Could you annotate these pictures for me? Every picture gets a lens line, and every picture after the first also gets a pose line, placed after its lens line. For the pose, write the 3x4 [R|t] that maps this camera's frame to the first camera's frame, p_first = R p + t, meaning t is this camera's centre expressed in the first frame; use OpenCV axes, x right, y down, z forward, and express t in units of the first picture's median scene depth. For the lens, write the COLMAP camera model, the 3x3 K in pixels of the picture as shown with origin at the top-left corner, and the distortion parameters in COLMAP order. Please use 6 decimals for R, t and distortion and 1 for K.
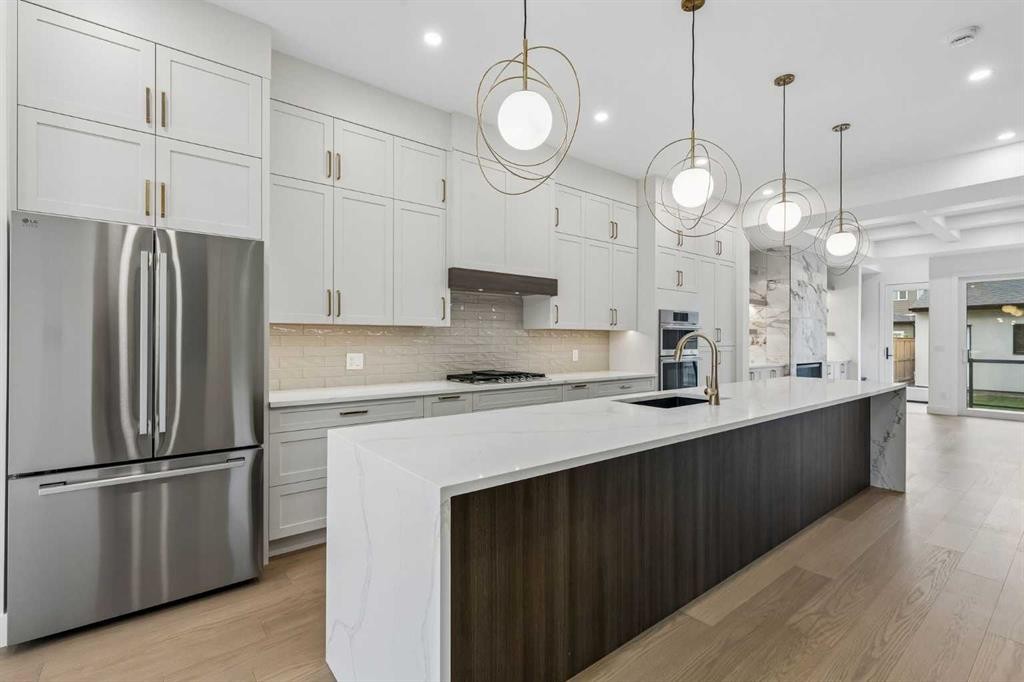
lens RADIAL K [[453.7, 0, 513.7], [0, 453.7, 337.3], [0, 0, 1]] dist [-0.001692, 0.000220]
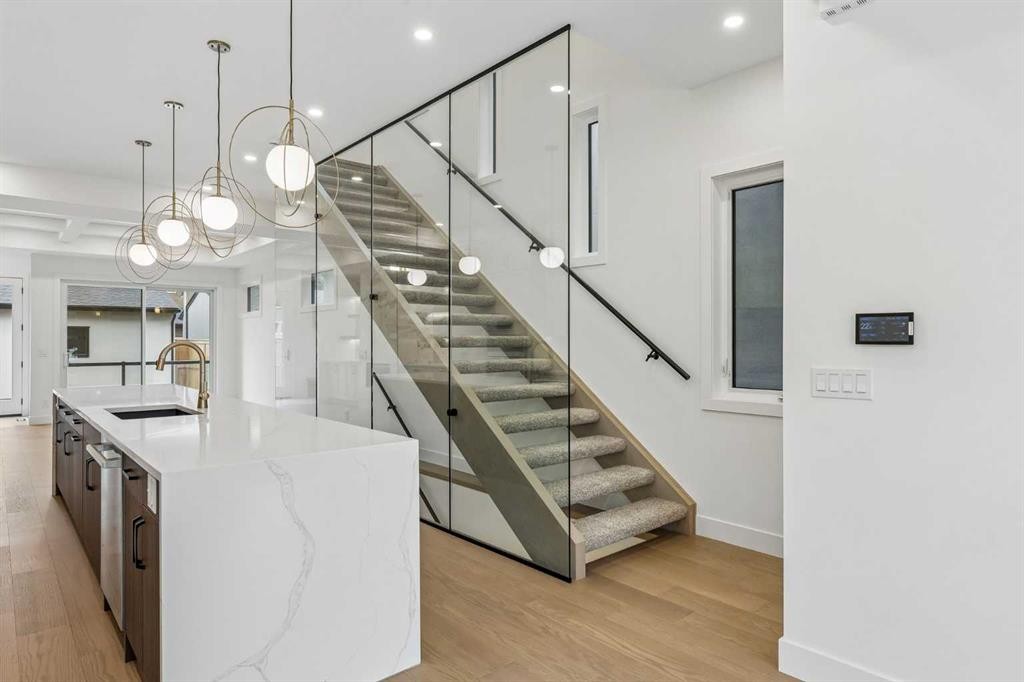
lens RADIAL K [[599.3, 0, 512.0], [0, 599.3, 341.0], [0, 0, 1]] dist [0.001957, -0.000223]
pose [[-0.048045, 0.000261, 0.998845, -0.533853], [-0.006770, 0.999977, -0.000587, -0.011050], [-0.998822, -0.006790, -0.048042, 0.166829]]
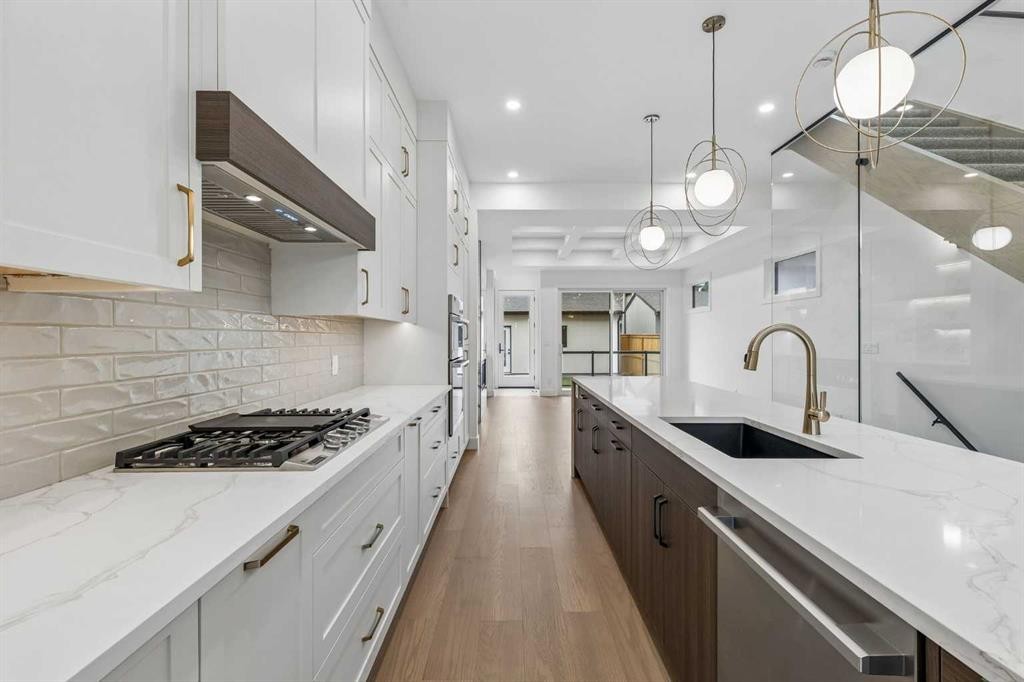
lens RADIAL K [[458.4, 0, 511.5], [0, 458.4, 339.7], [0, 0, 1]] dist [0.003603, 0.000163]
pose [[0.620159, -0.004873, 0.784461, -0.180400], [-0.005263, 0.999932, 0.010372, 0.001446], [-0.784458, -0.010561, 0.620092, 0.480345]]
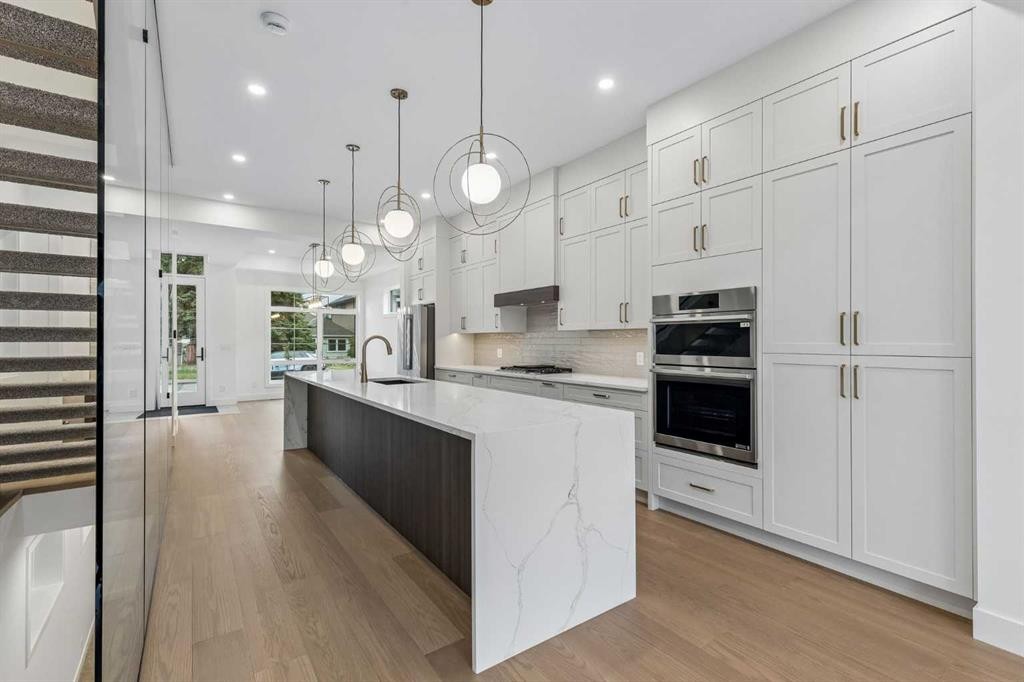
lens RADIAL K [[458.4, 0, 511.5], [0, 458.4, 339.7], [0, 0, 1]] dist [0.003603, 0.000163]
pose [[-0.043852, -0.003882, -0.999030, 1.009082], [0.006871, 0.999968, -0.004187, 0.006051], [0.999014, -0.007048, -0.043824, 0.798829]]
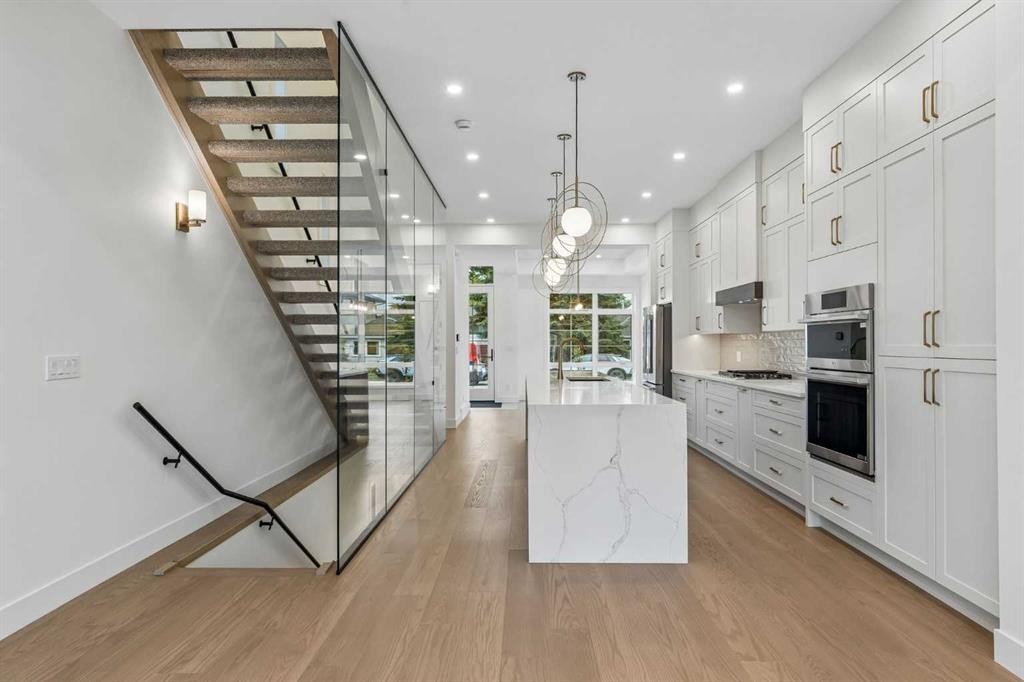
lens RADIAL K [[599.3, 0, 512.0], [0, 599.3, 341.0], [0, 0, 1]] dist [0.001957, -0.000223]
pose [[-0.629424, -0.002231, -0.777059, 1.216116], [0.006984, 0.999939, -0.008528, 0.008357], [0.777031, -0.010794, -0.629370, 1.186215]]
